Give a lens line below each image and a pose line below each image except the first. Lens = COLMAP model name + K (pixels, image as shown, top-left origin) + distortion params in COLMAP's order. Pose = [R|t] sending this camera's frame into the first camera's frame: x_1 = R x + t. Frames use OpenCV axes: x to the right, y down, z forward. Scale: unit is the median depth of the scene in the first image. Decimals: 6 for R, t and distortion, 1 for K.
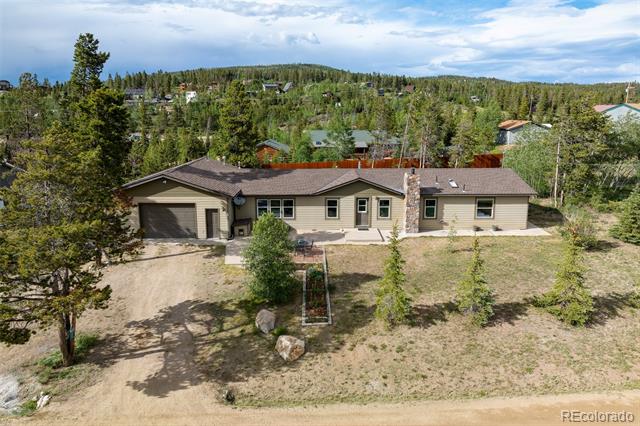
lens RADIAL K [[440.4, 0, 320.0], [0, 440.4, 213.0], [0, 0, 1]] dist [-0.004768, 0.001415]
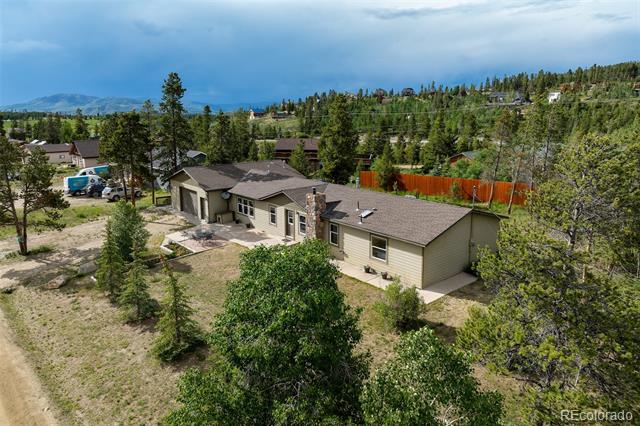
lens RADIAL K [[440.4, 0, 320.0], [0, 440.4, 213.0], [0, 0, 1]] dist [-0.004768, 0.001415]
pose [[0.630576, 0.175060, -0.756127, 0.926633], [-0.174992, 0.981213, 0.081236, -0.124931], [0.756143, 0.081091, 0.649363, 0.380229]]
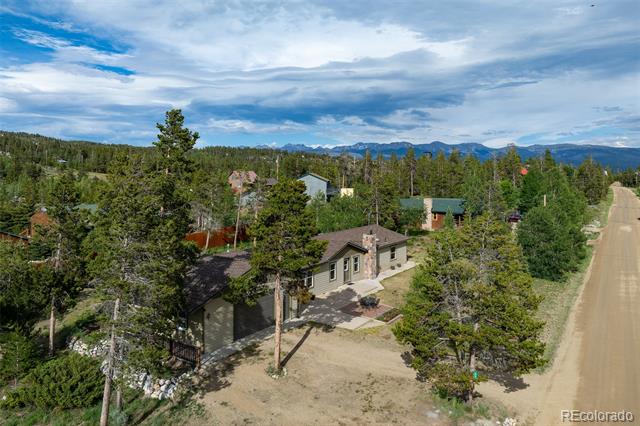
lens RADIAL K [[467.9, 0, 366.1], [0, 467.9, 212.5], [0, 0, 1]] dist [-0.006758, -0.002537]
pose [[0.529369, -0.067263, 0.845721, -0.956701], [0.184313, 0.982161, -0.037254, -0.100710], [-0.828129, 0.175599, 0.532323, 0.244863]]
